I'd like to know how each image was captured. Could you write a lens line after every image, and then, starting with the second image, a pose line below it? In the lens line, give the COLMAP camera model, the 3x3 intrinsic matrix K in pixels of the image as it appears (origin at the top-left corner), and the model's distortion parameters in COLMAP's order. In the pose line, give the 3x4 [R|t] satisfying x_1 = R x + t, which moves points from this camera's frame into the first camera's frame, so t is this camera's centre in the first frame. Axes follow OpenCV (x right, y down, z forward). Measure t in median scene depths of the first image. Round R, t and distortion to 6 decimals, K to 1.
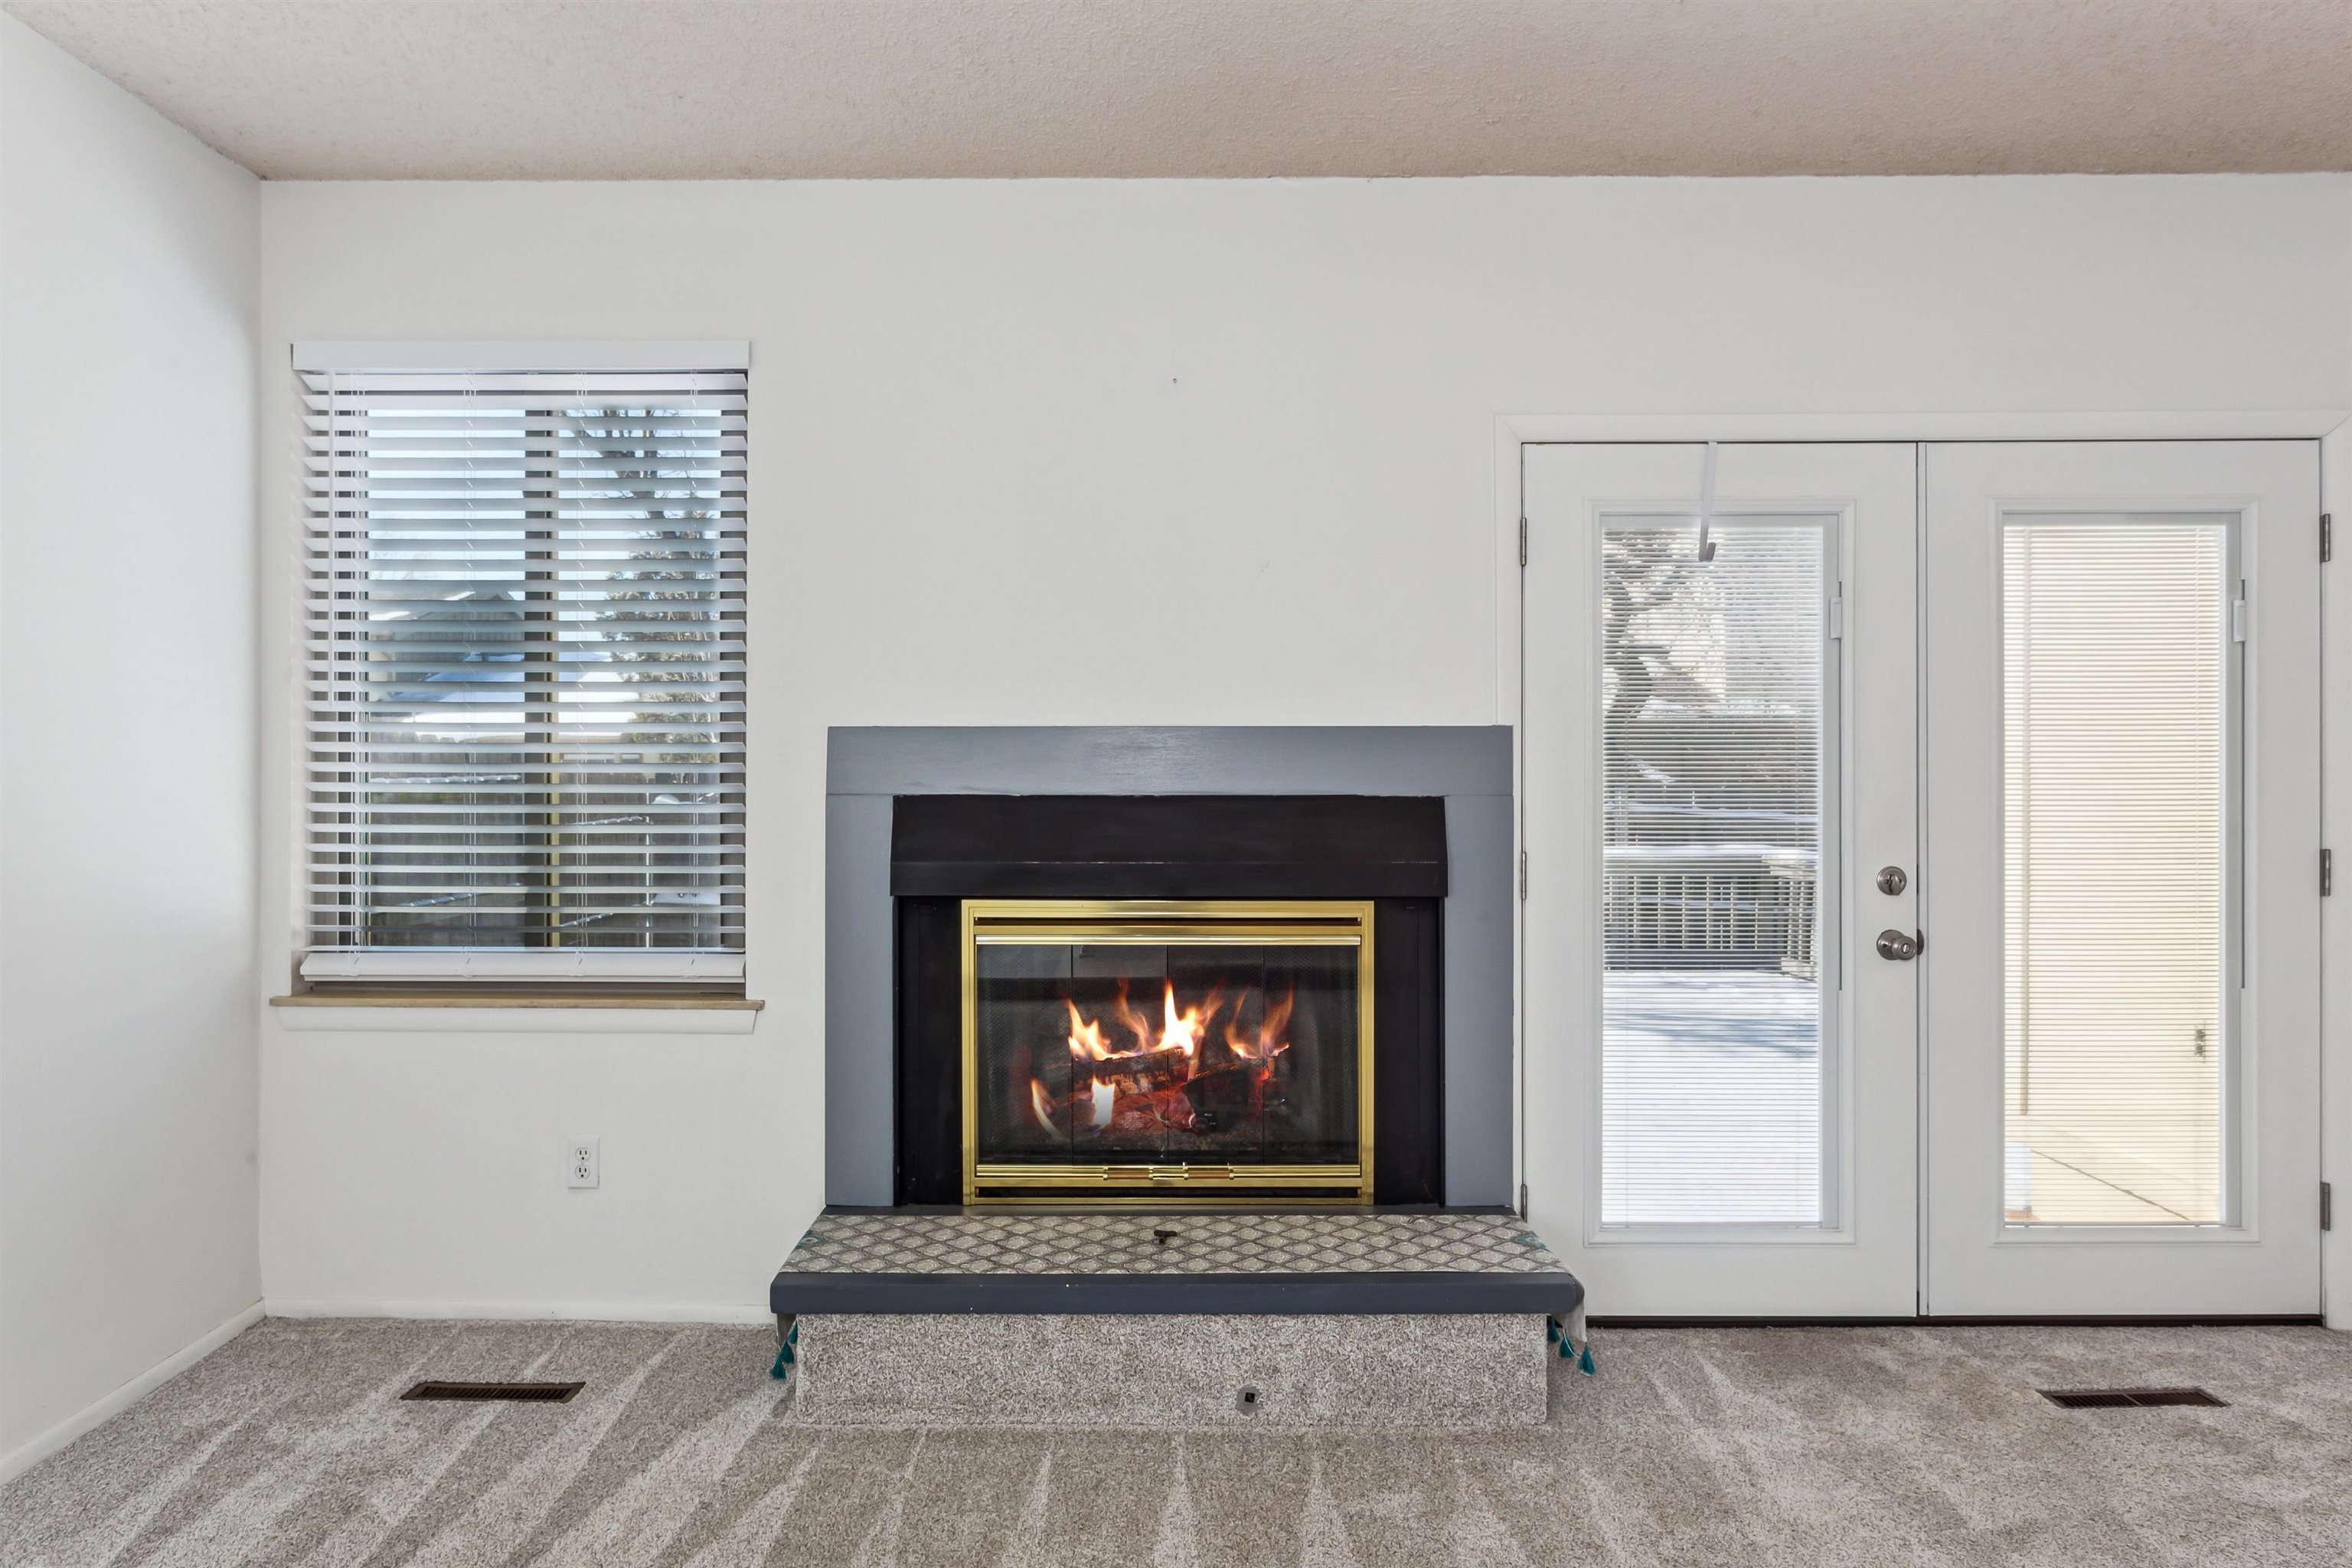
lens RADIAL K [[1368.6, 0, 1206.0], [0, 1368.6, 780.6], [0, 0, 1]] dist [-0.008913, 0.003882]
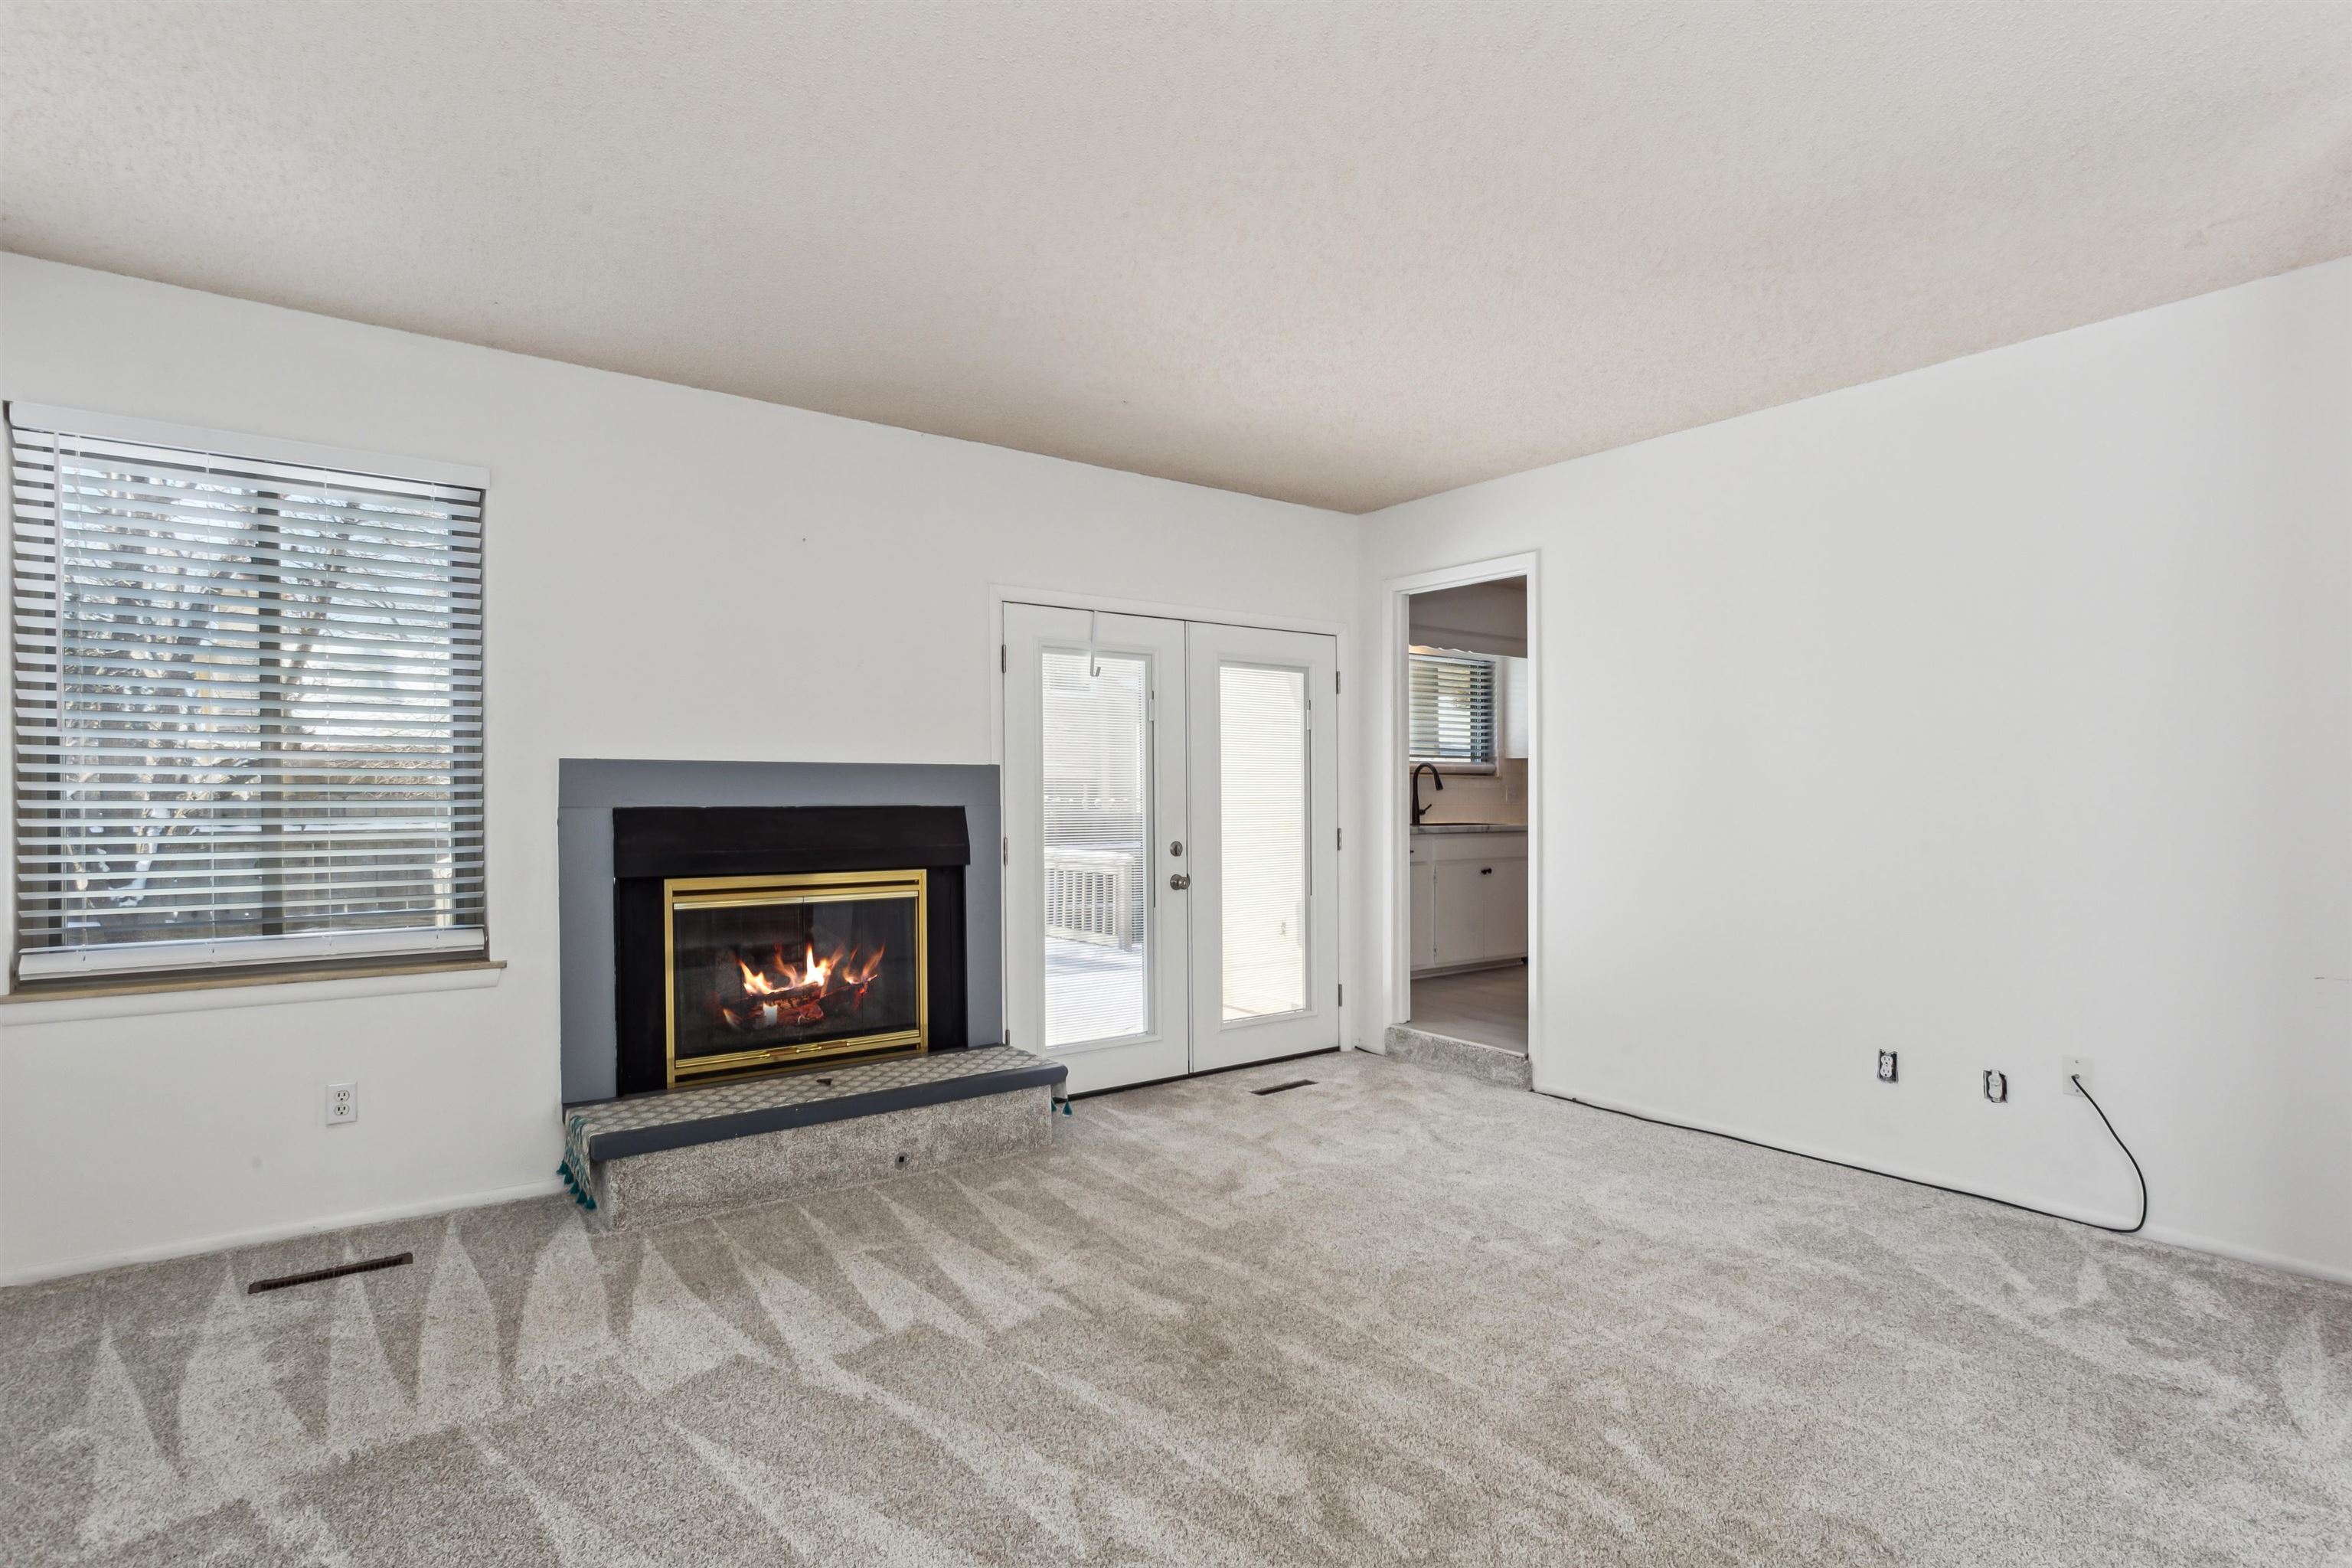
lens RADIAL K [[1237.7, 0, 1176.0], [0, 1237.7, 784.0], [0, 0, 1]] dist [-0.000184, 0.000351]
pose [[0.793435, 0.004827, 0.608636, -0.556054], [0.001853, 0.999945, -0.010346, 0.000618], [-0.608653, 0.009337, 0.793382, -0.380211]]
